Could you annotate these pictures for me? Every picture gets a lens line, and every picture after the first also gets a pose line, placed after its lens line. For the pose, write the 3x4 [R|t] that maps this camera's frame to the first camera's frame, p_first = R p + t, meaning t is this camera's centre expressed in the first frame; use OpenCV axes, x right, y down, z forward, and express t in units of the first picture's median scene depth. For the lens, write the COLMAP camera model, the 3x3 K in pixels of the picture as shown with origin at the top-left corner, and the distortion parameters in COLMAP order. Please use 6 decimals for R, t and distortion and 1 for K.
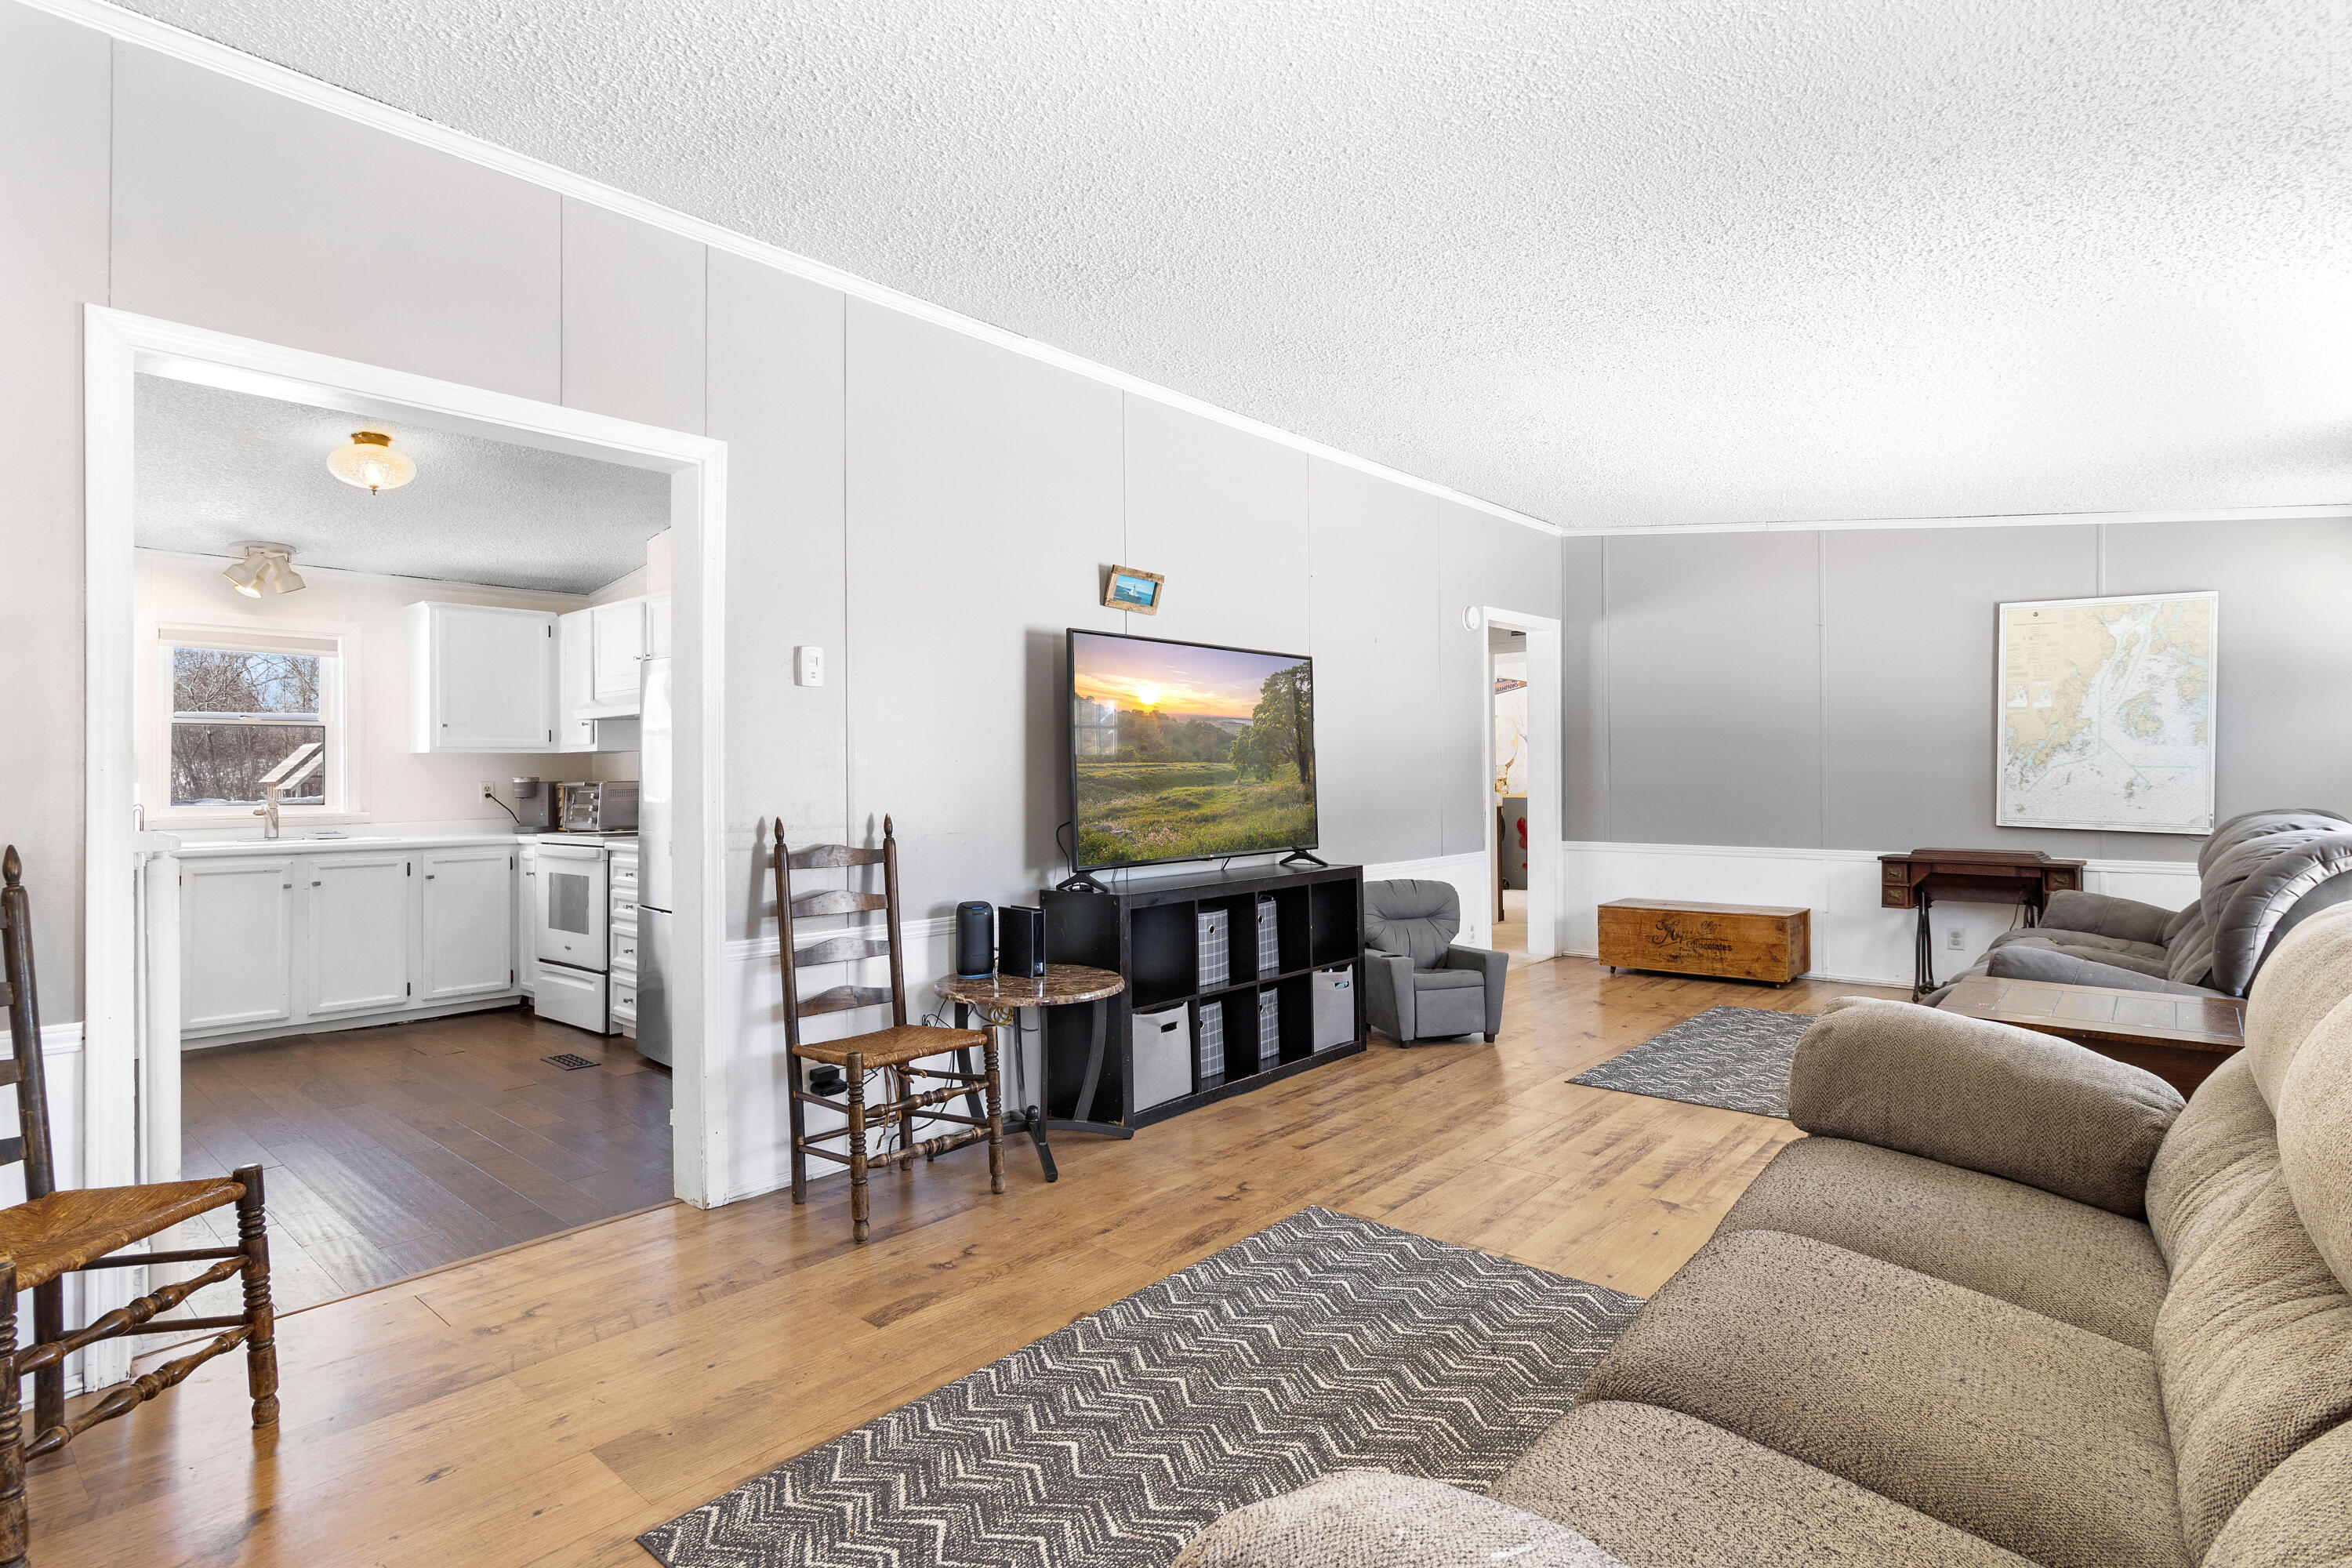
lens RADIAL K [[1190.0, 0, 1168.1], [0, 1190.0, 776.8], [0, 0, 1]] dist [0.005845, -0.001962]
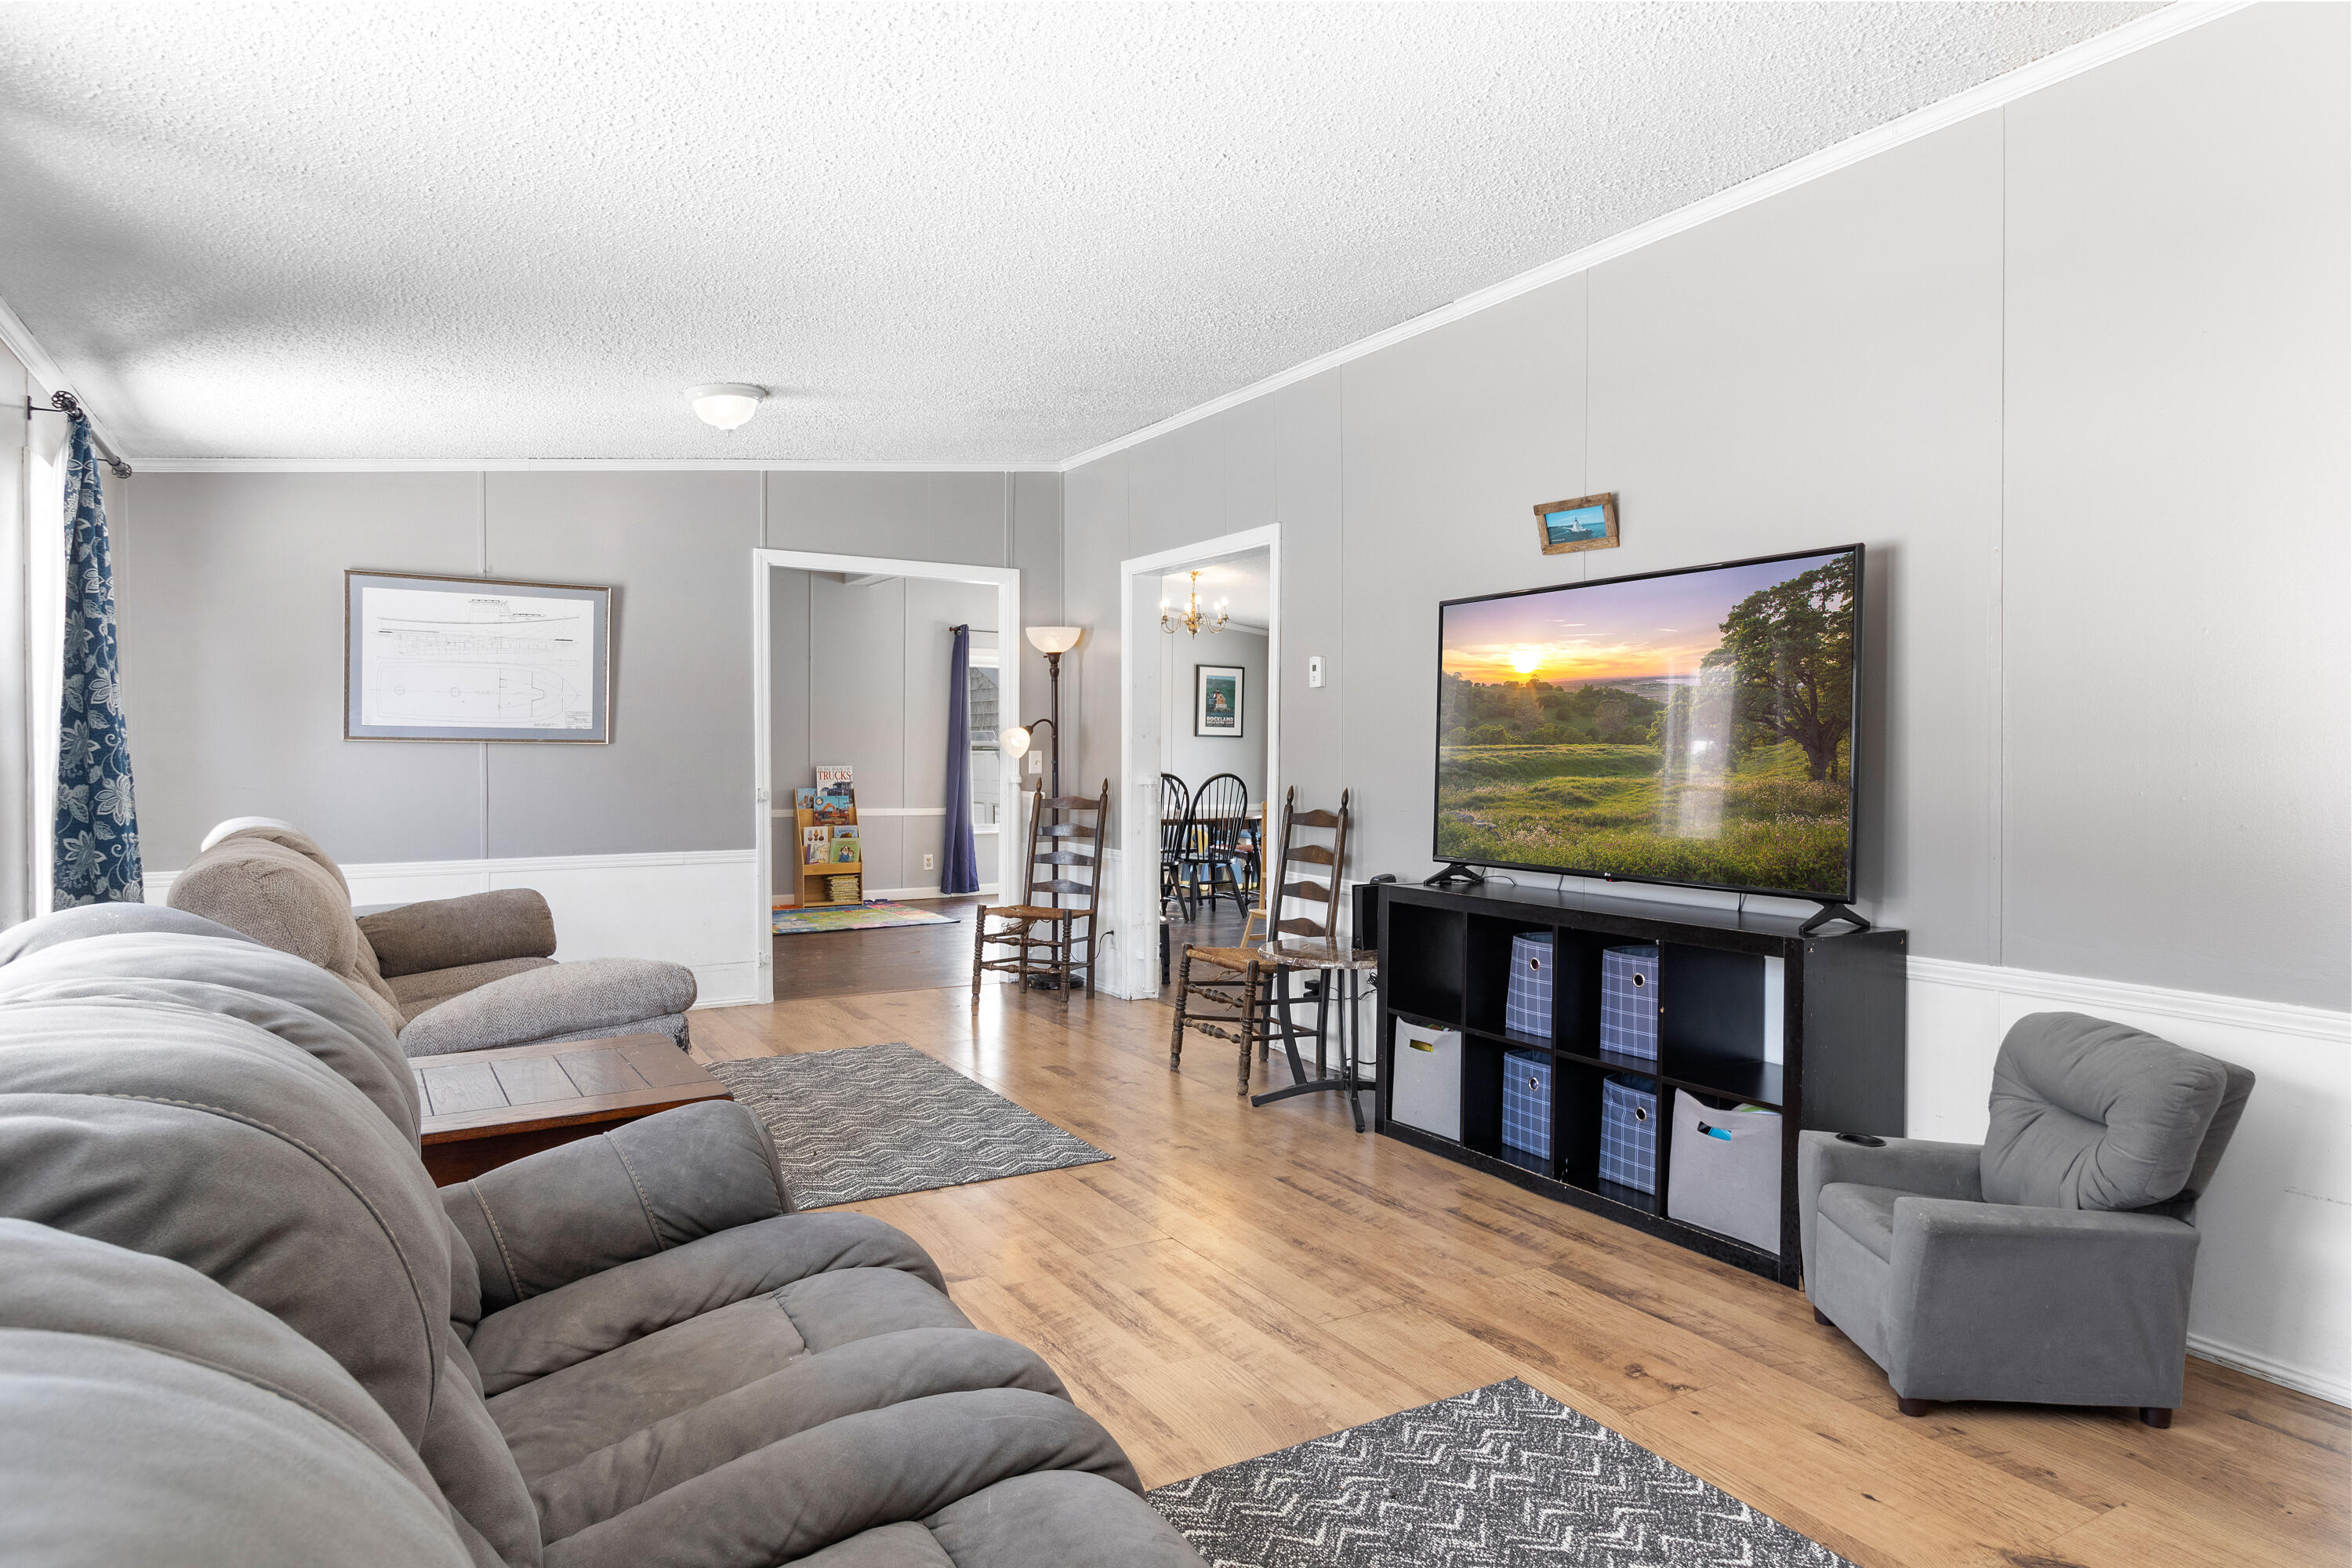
lens RADIAL K [[1320.3, 0, 1183.1], [0, 1320.3, 776.6], [0, 0, 1]] dist [-0.017718, -0.000223]
pose [[-0.295664, 0.023271, -0.955008, 0.871033], [-0.004683, 0.999656, 0.025809, -0.011659], [0.955280, 0.012103, -0.295453, 0.992858]]
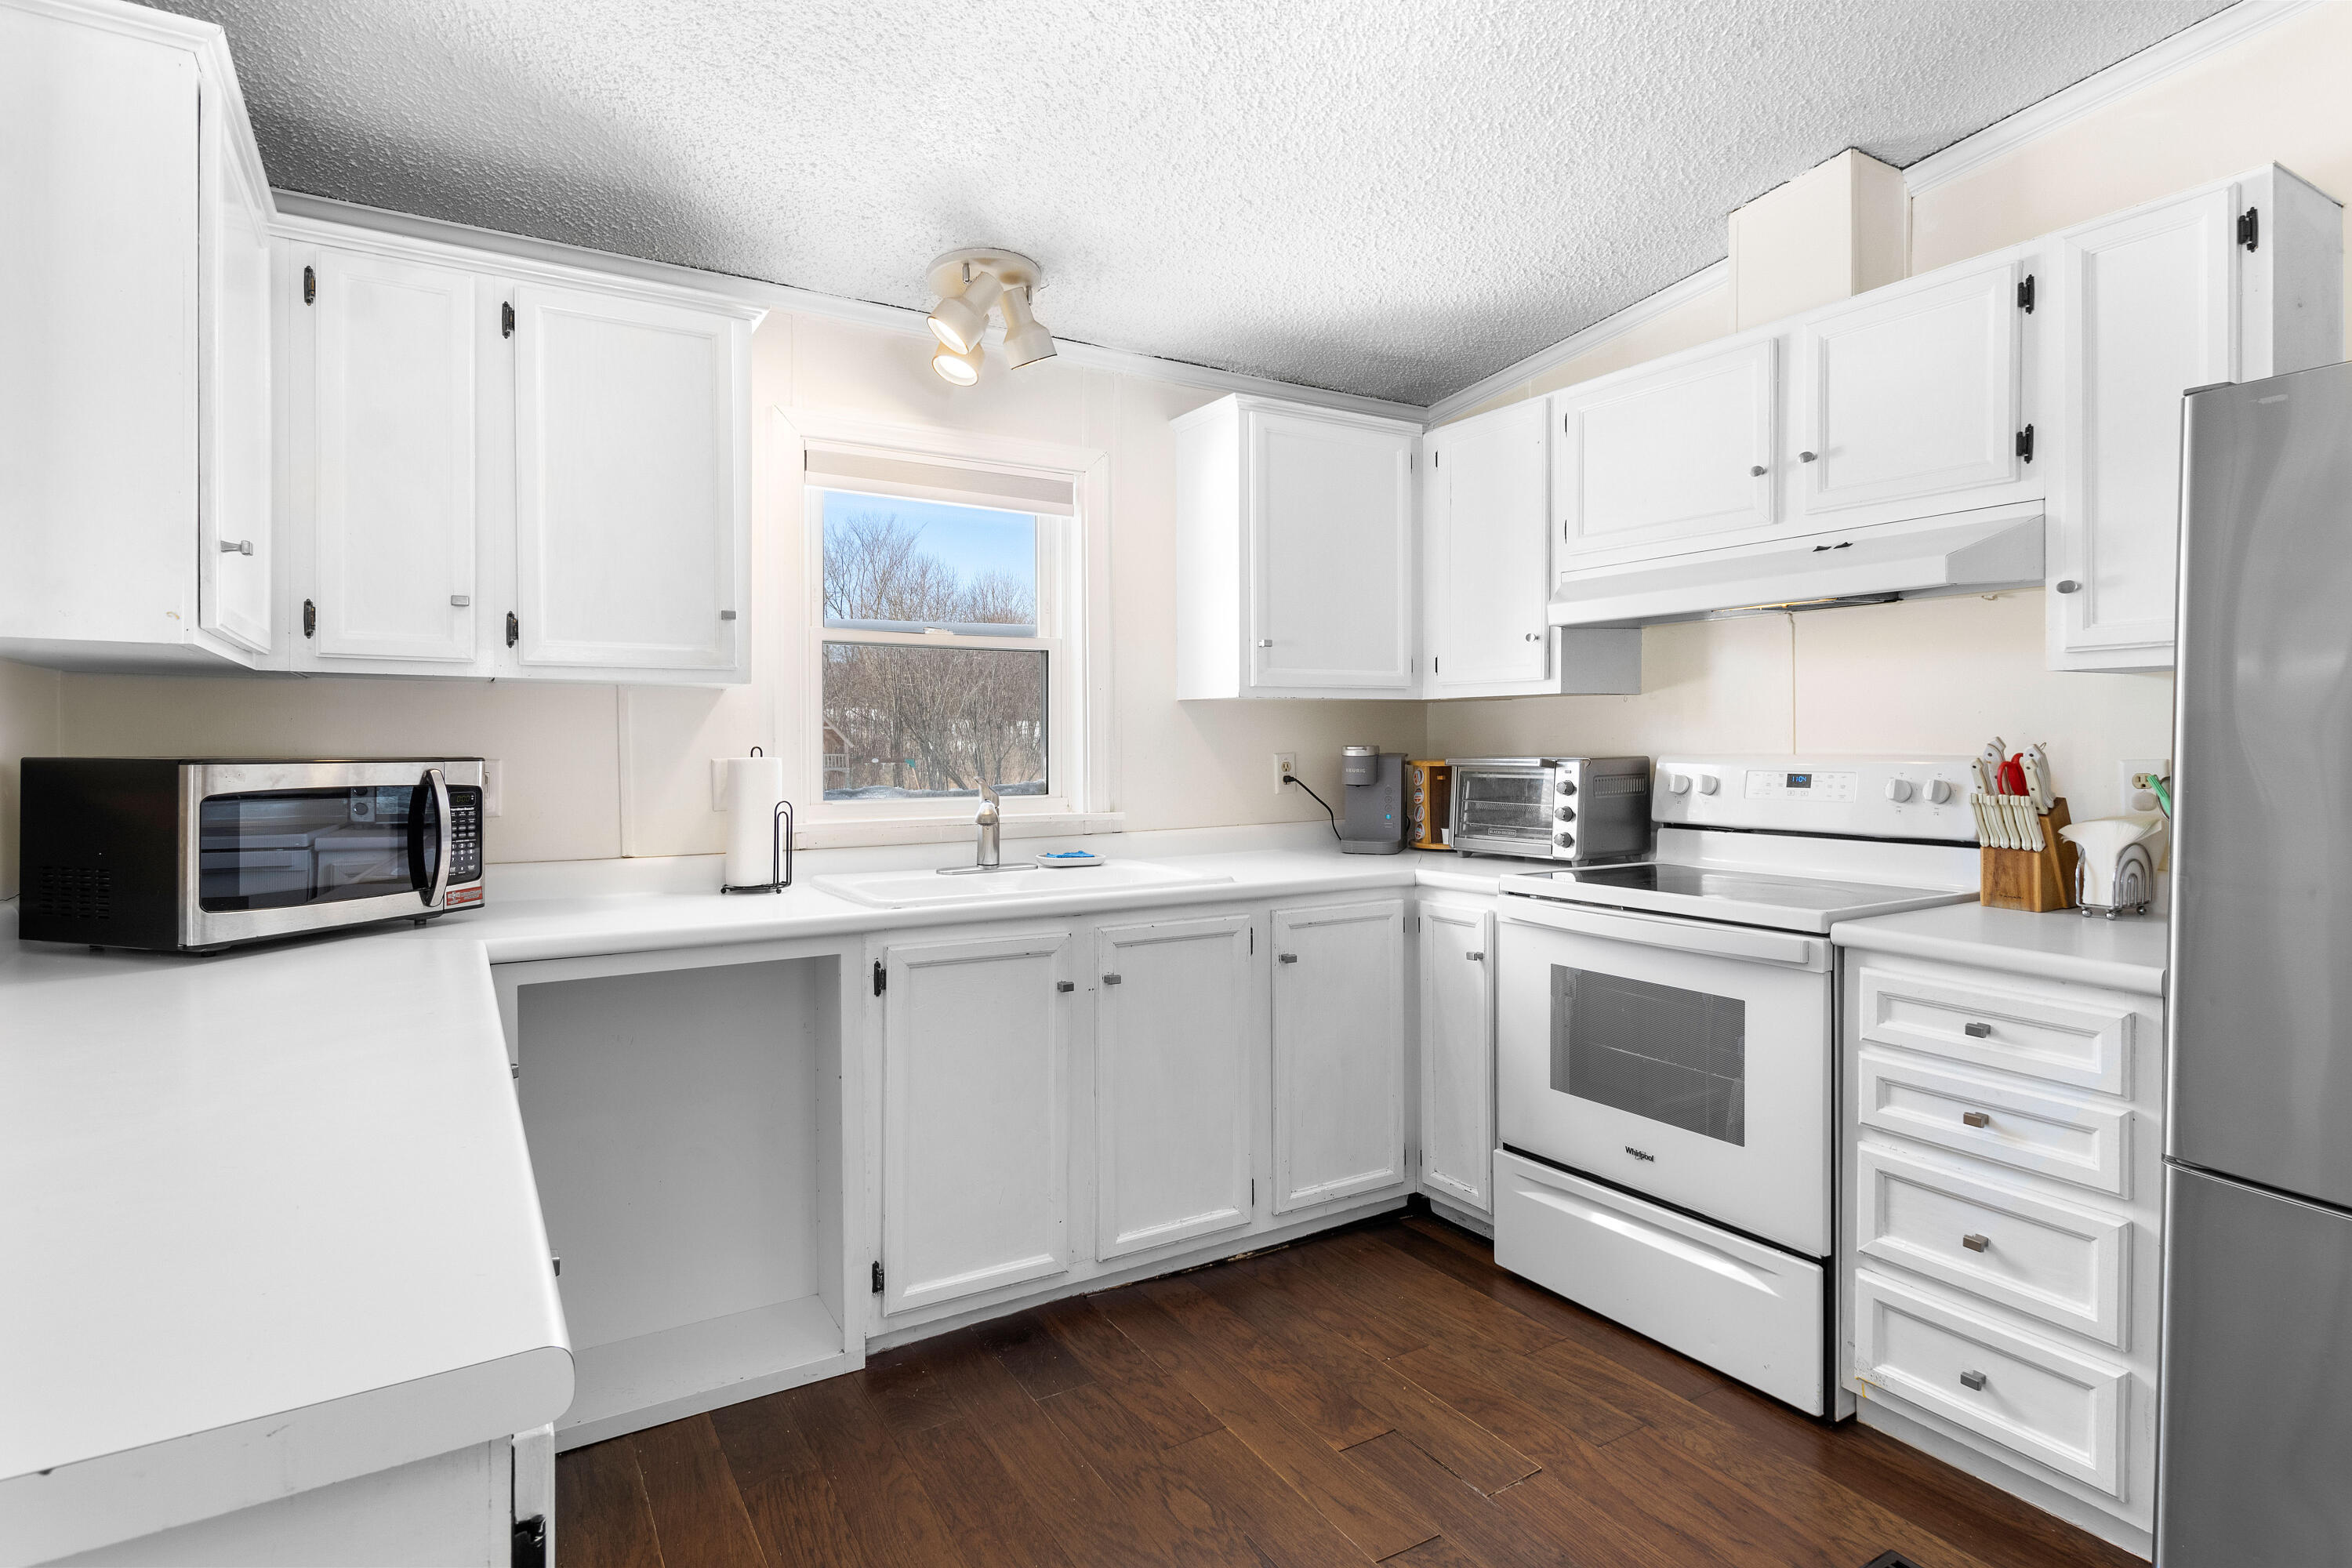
lens RADIAL K [[1190.0, 0, 1176.1], [0, 1190.0, 777.7], [0, 0, 1]] dist [0.005845, -0.001962]
pose [[0.957568, 0.015355, -0.287797, -0.640262], [-0.005477, 0.999369, 0.035096, -0.005049], [0.288155, -0.032031, 0.957048, 0.652935]]
